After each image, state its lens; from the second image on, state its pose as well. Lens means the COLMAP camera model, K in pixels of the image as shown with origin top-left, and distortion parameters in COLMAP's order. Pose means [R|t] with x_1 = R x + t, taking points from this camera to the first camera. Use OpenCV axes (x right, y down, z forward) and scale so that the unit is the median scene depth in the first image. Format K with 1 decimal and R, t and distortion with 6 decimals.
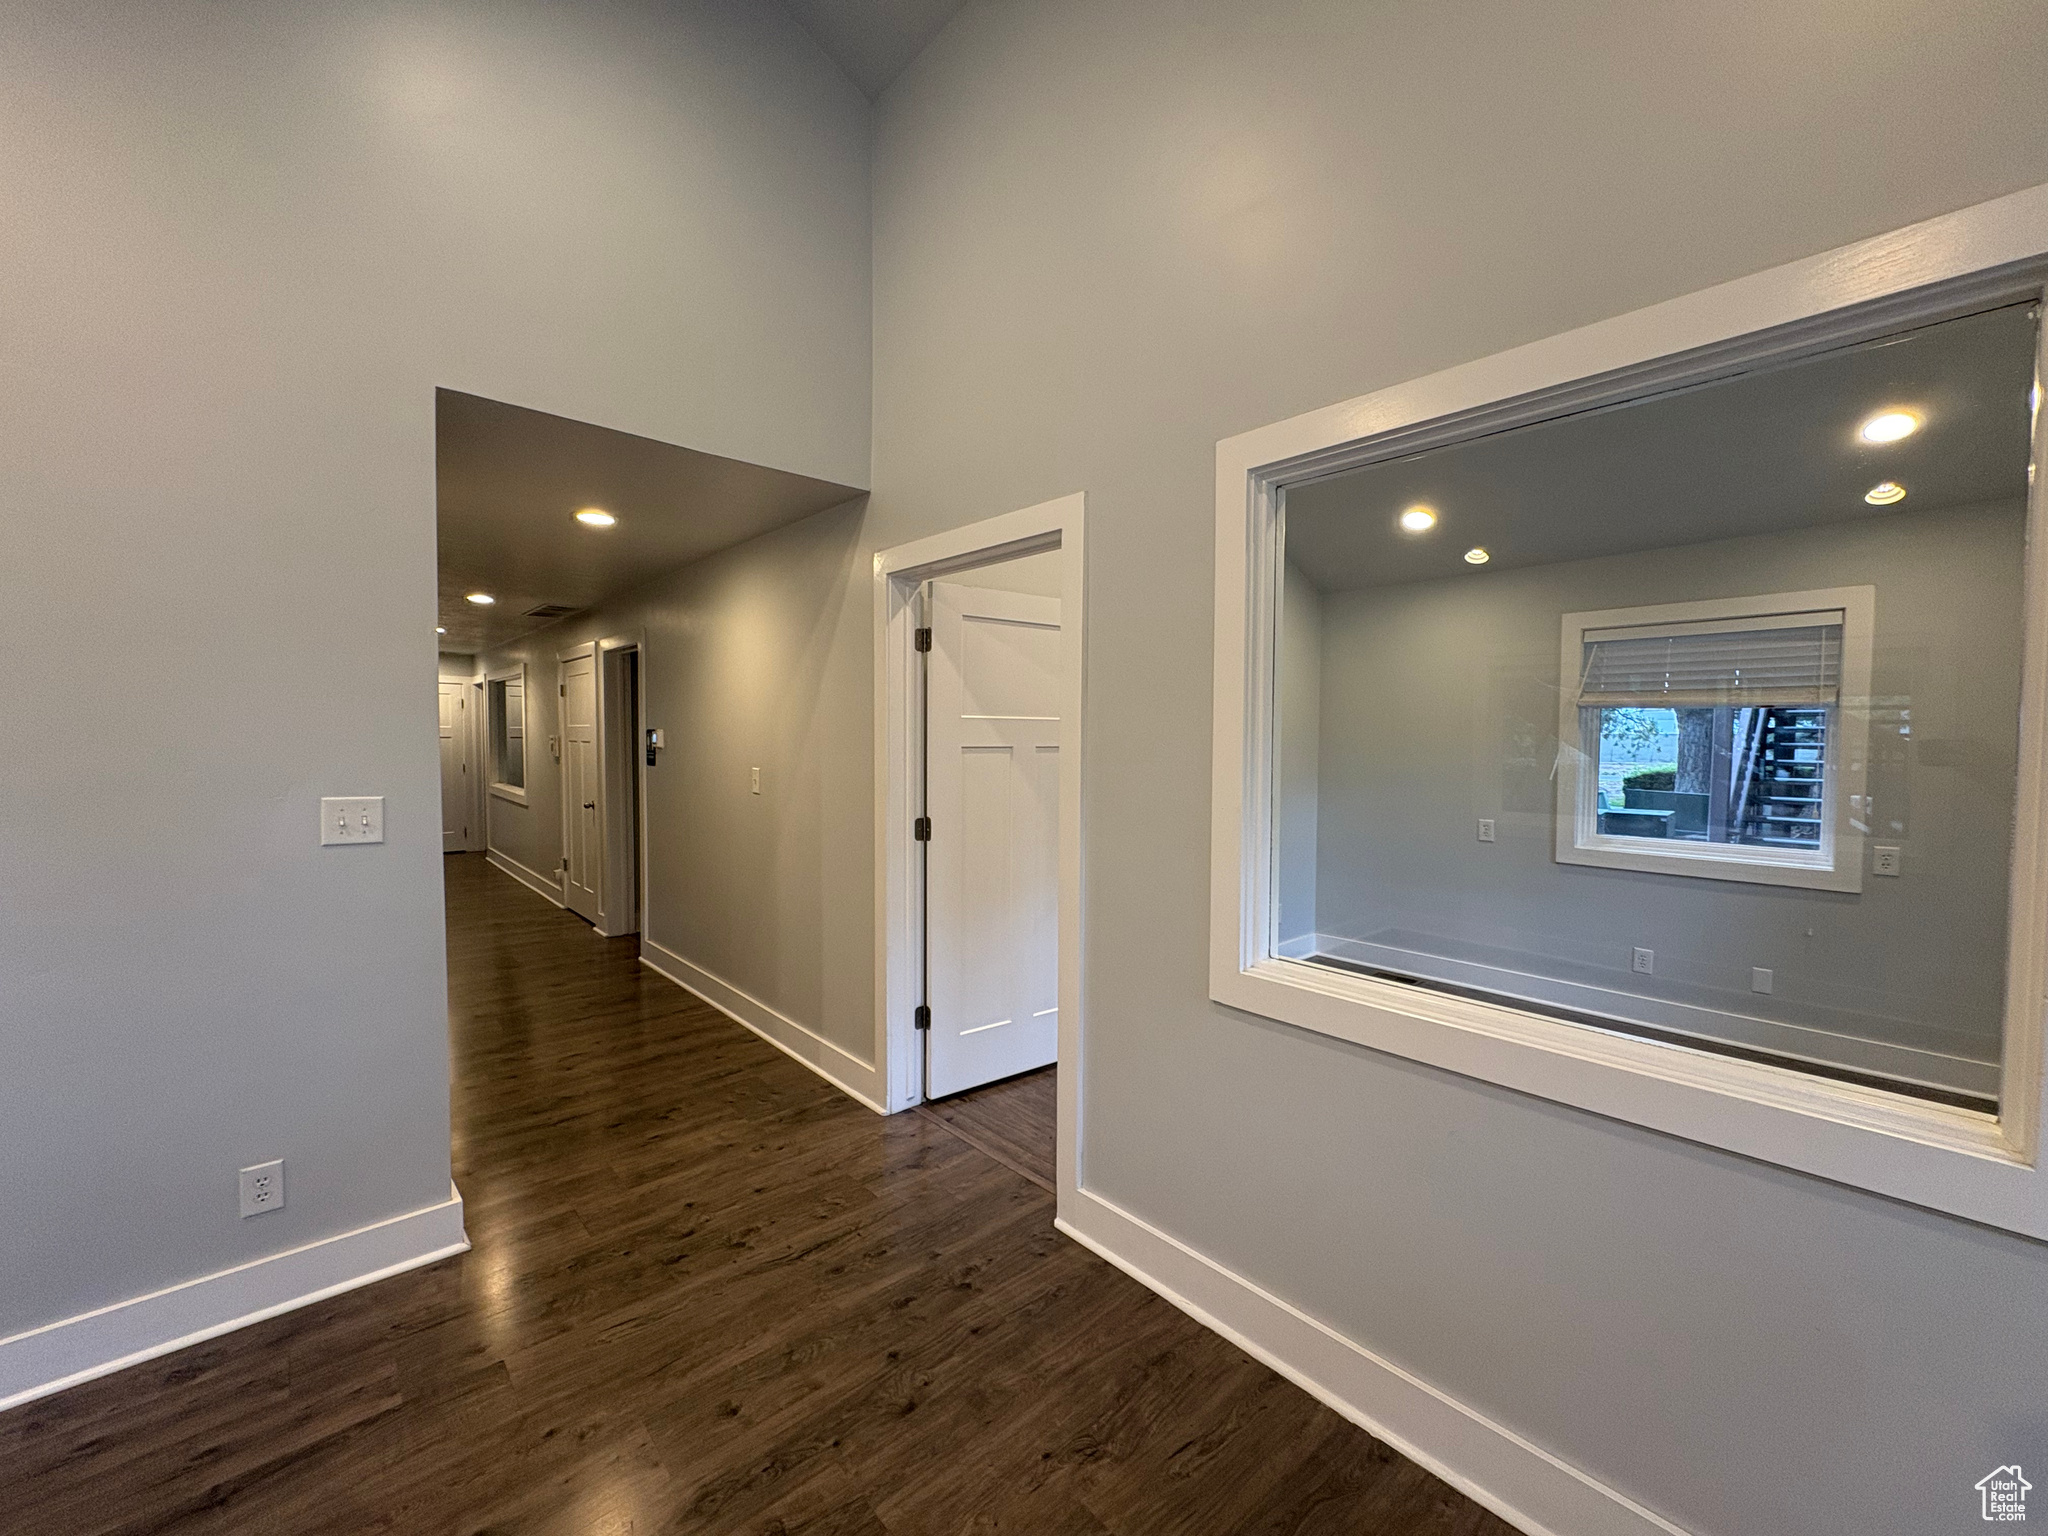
lens RADIAL K [[813.1, 0, 1025.6], [0, 813.1, 770.1], [0, 0, 1]] dist [-0.000921, 0.000719]
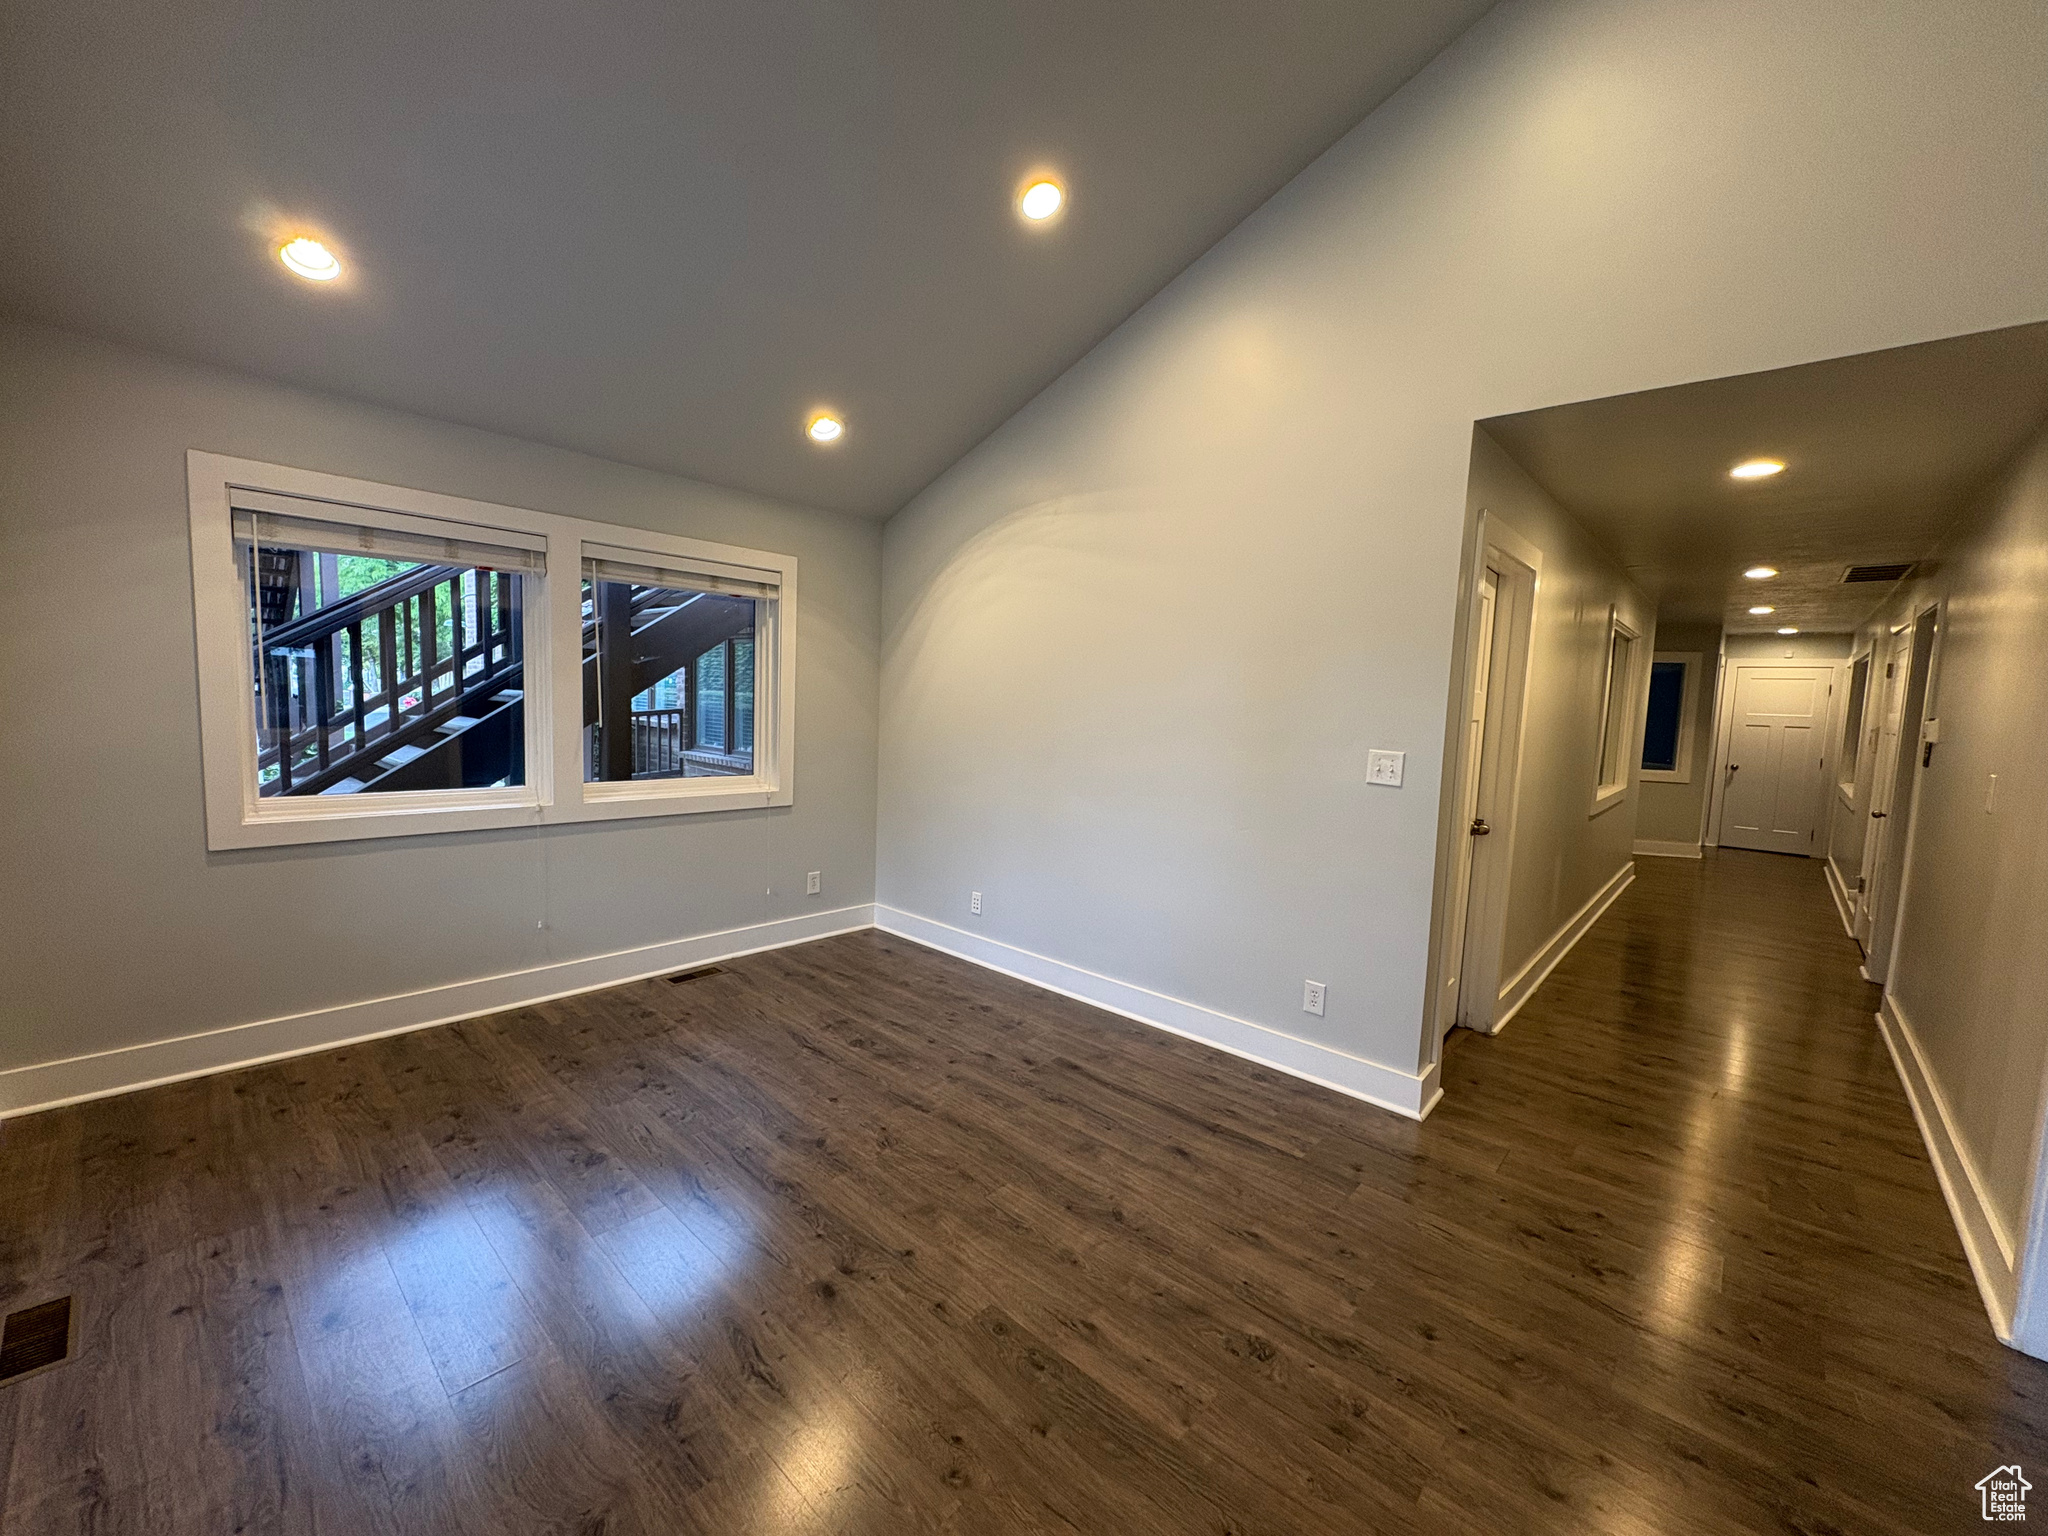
lens RADIAL K [[813.1, 0, 1025.6], [0, 813.1, 770.1], [0, 0, 1]] dist [-0.000921, 0.000719]
pose [[0.098697, 0.089213, -0.991110, 0.537600], [-0.077723, 0.993622, 0.081699, 0.001432], [0.992078, 0.068969, 0.105001, 0.283726]]
